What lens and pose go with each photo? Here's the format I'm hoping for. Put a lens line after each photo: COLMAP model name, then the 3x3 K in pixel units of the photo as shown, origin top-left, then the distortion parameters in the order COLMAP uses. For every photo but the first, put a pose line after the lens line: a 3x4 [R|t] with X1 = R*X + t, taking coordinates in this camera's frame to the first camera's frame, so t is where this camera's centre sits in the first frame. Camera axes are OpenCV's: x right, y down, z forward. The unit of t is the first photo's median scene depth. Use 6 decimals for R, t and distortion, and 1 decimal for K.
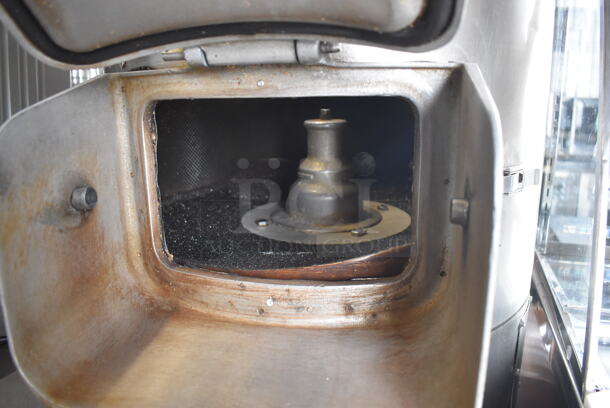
lens RADIAL K [[468.2, 0, 298.5], [0, 468.2, 204.7], [0, 0, 1]] dist [-0.097815, 0.019091]
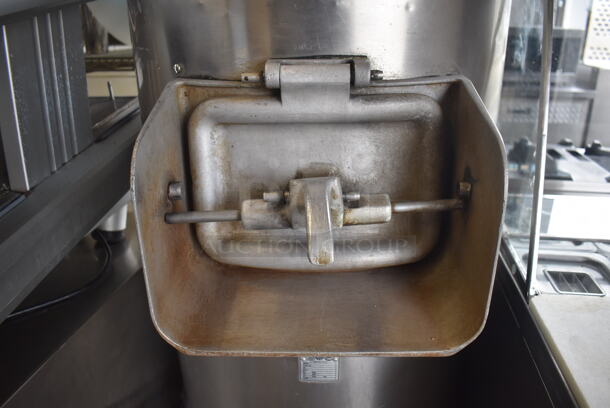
lens RADIAL K [[468.2, 0, 304.2], [0, 468.2, 202.5], [0, 0, 1]] dist [-0.097815, 0.019091]
pose [[0.981841, -0.073823, 0.174752, -0.350747], [0.044916, 0.985448, 0.163936, -0.177220], [-0.184311, -0.153110, 0.970869, -0.303099]]
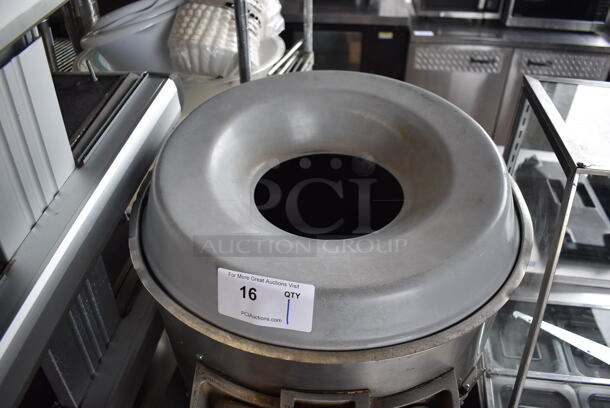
lens RADIAL K [[468.2, 0, 307.1], [0, 468.2, 206.2], [0, 0, 1]] dist [-0.097815, 0.019091]
pose [[0.984741, -0.102667, 0.140516, -0.263122], [0.034609, 0.906845, 0.420042, -1.449167], [-0.170551, -0.408769, 0.896560, -0.065744]]
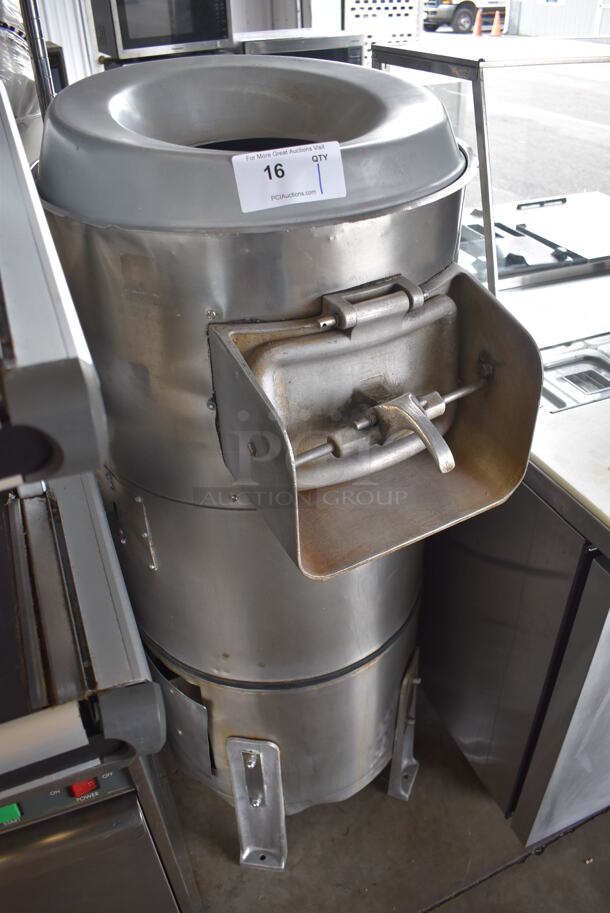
lens RADIAL K [[700.7, 0, 305.2], [0, 700.7, 459.4], [0, 0, 1]] dist [-0.097815, 0.019091]
pose [[0.751280, -0.405302, 0.520874, -1.417470], [0.168331, 0.880793, 0.442571, -0.816730], [-0.638156, -0.244816, 0.729946, -0.495016]]
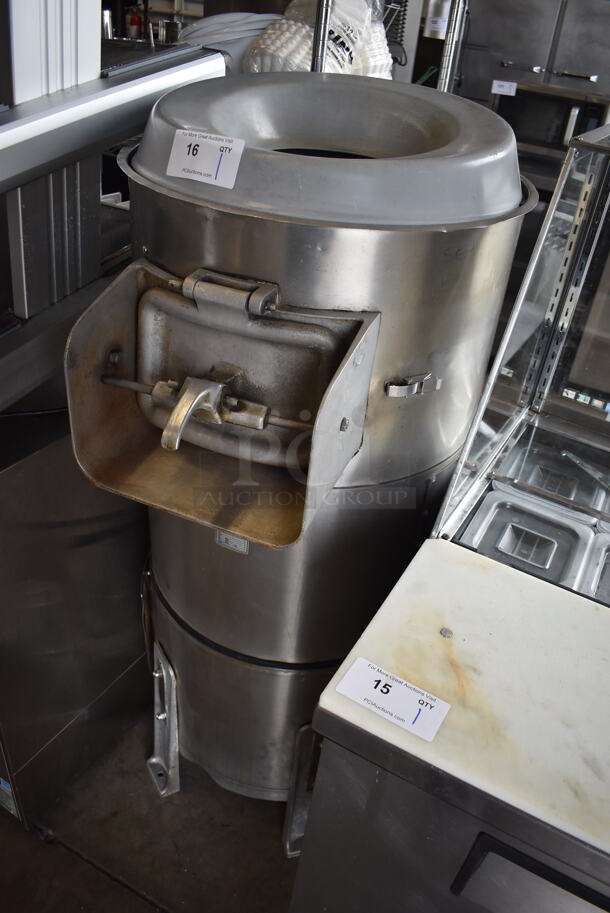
lens RADIAL K [[700.7, 0, 307.5], [0, 700.7, 461.6], [0, 0, 1]] dist [-0.097815, 0.019091]
pose [[0.979589, 0.181809, -0.085736, 0.421408], [-0.136991, 0.915962, 0.377158, -0.664031], [0.147101, -0.357714, 0.922172, -1.176761]]
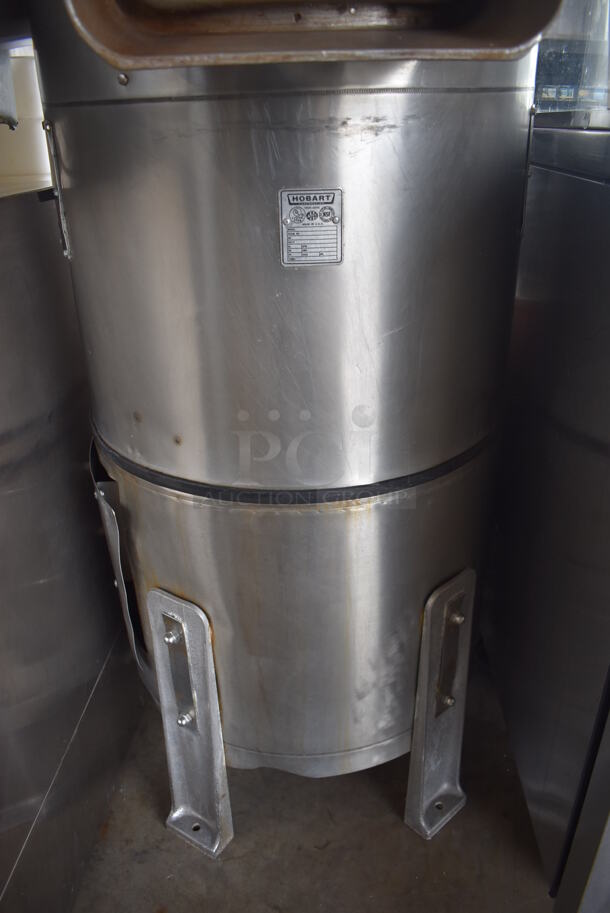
lens RADIAL K [[700.7, 0, 302.1], [0, 700.7, 450.5], [0, 0, 1]] dist [-0.097815, 0.019091]
pose [[0.956925, -0.146206, 0.250835, -0.553388], [0.081988, 0.964867, 0.249619, 0.753622], [-0.278518, -0.218301, 0.935293, -0.415730]]
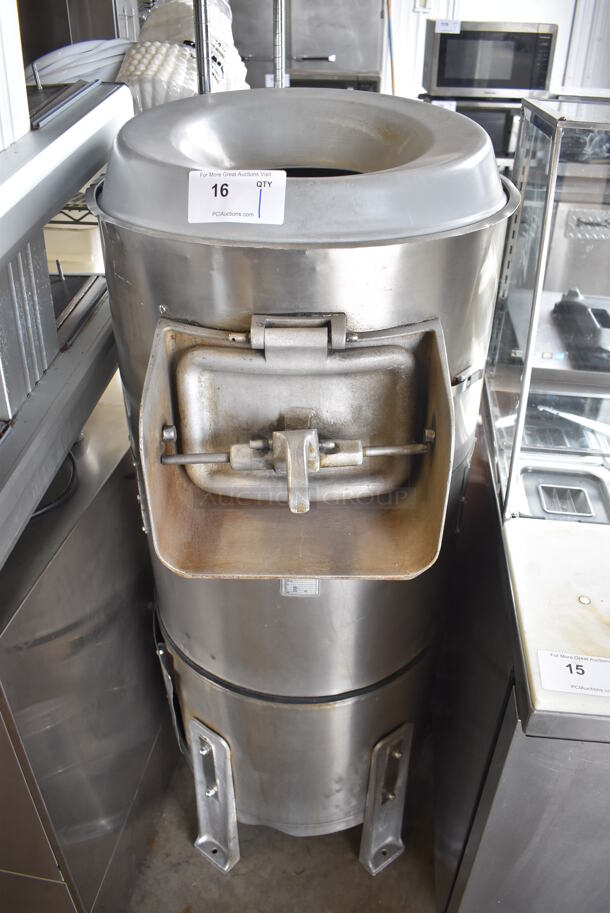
lens RADIAL K [[700.7, 0, 307.3], [0, 700.7, 462.2], [0, 0, 1]] dist [-0.097815, 0.019091]
pose [[0.977736, -0.103410, 0.182590, -0.455501], [0.031186, 0.932085, 0.360895, -0.678436], [-0.207510, -0.347166, 0.914558, -1.026866]]
